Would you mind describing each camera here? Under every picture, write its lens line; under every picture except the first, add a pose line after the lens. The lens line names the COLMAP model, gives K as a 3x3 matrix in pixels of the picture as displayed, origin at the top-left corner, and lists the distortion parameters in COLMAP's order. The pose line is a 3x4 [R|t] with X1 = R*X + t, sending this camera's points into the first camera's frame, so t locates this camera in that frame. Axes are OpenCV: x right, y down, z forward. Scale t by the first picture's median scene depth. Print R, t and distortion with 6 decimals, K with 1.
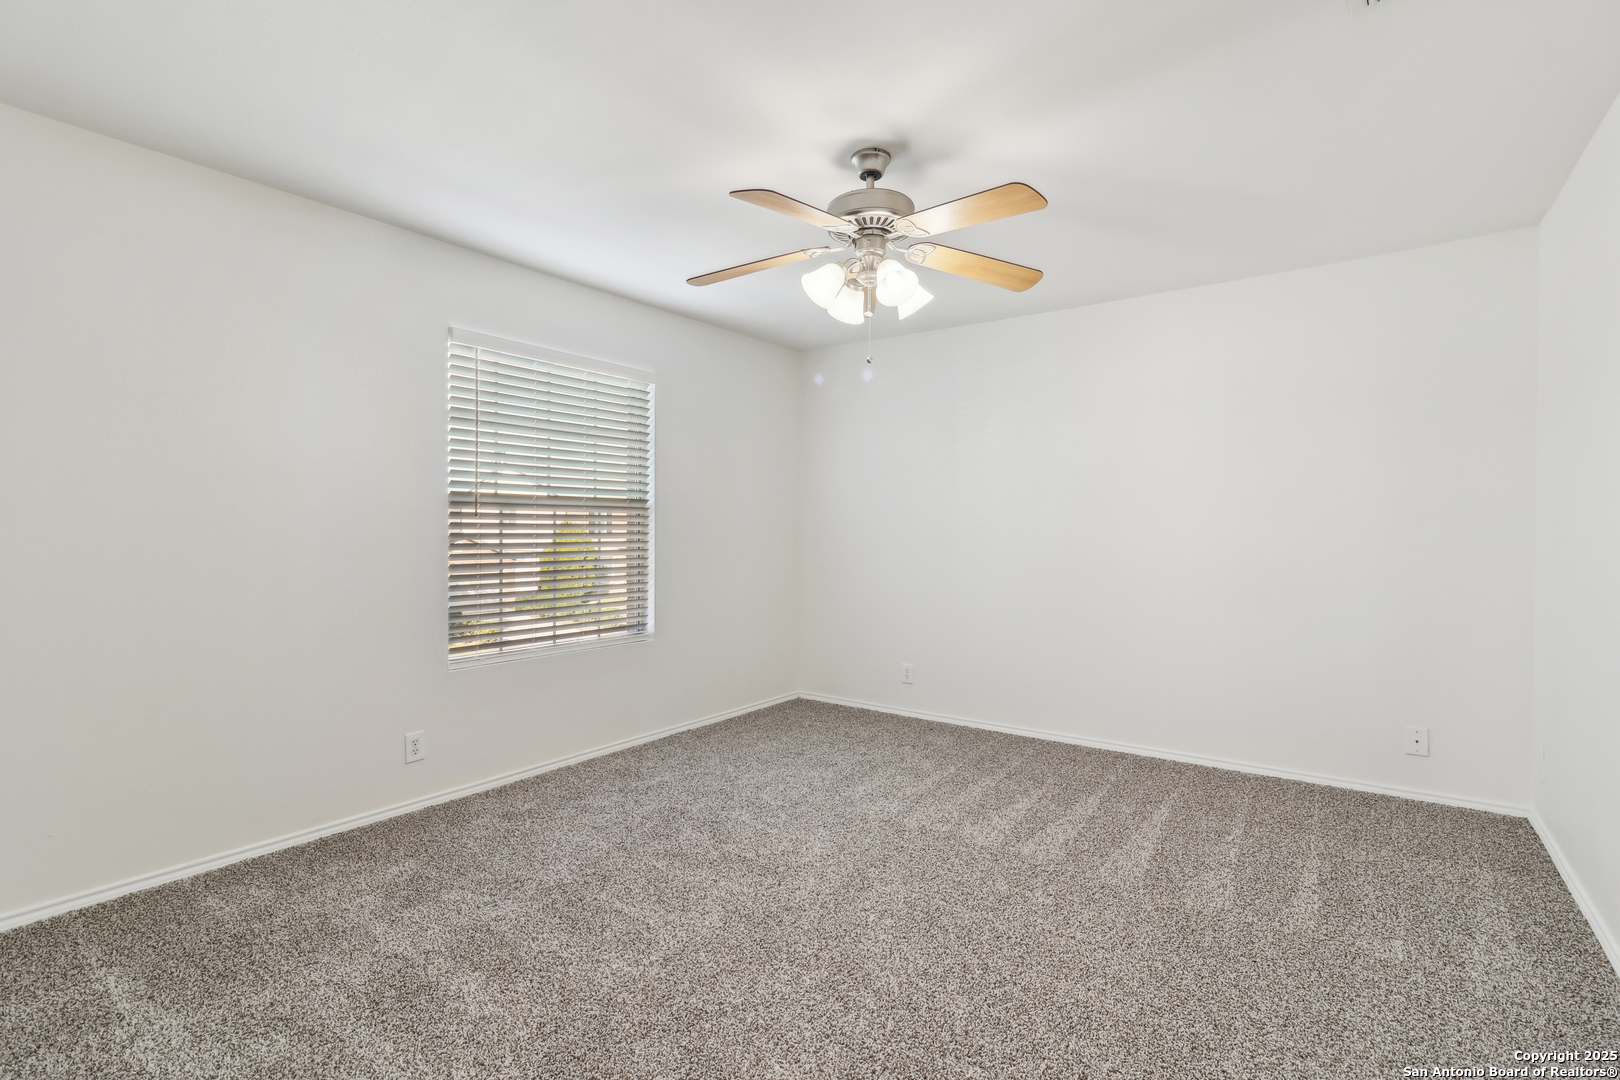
lens RADIAL K [[768.4, 0, 811.1], [0, 768.4, 549.3], [0, 0, 1]] dist [0.002826, -0.002473]
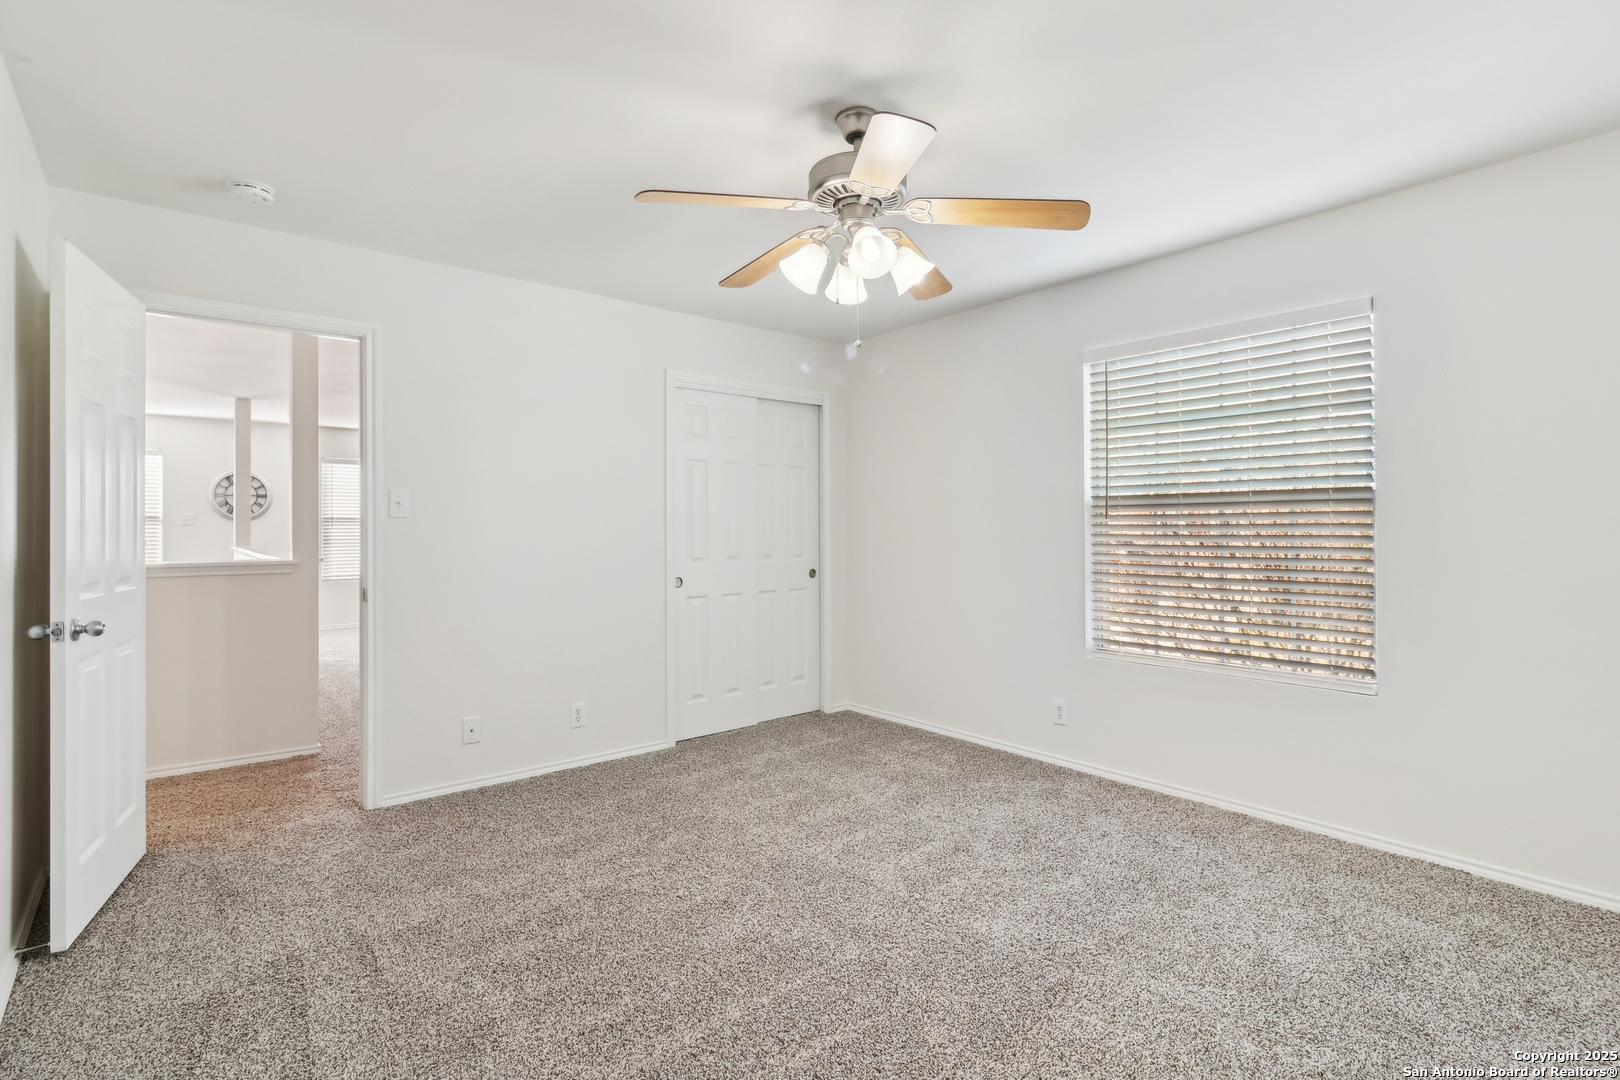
lens RADIAL K [[768.4, 0, 814.4], [0, 768.4, 526.0], [0, 0, 1]] dist [0.002826, -0.002473]
pose [[-0.253742, 0.006214, -0.967252, 0.645680], [-0.009021, 0.999921, 0.008790, -0.035676], [0.967230, 0.010956, -0.253666, 0.807971]]
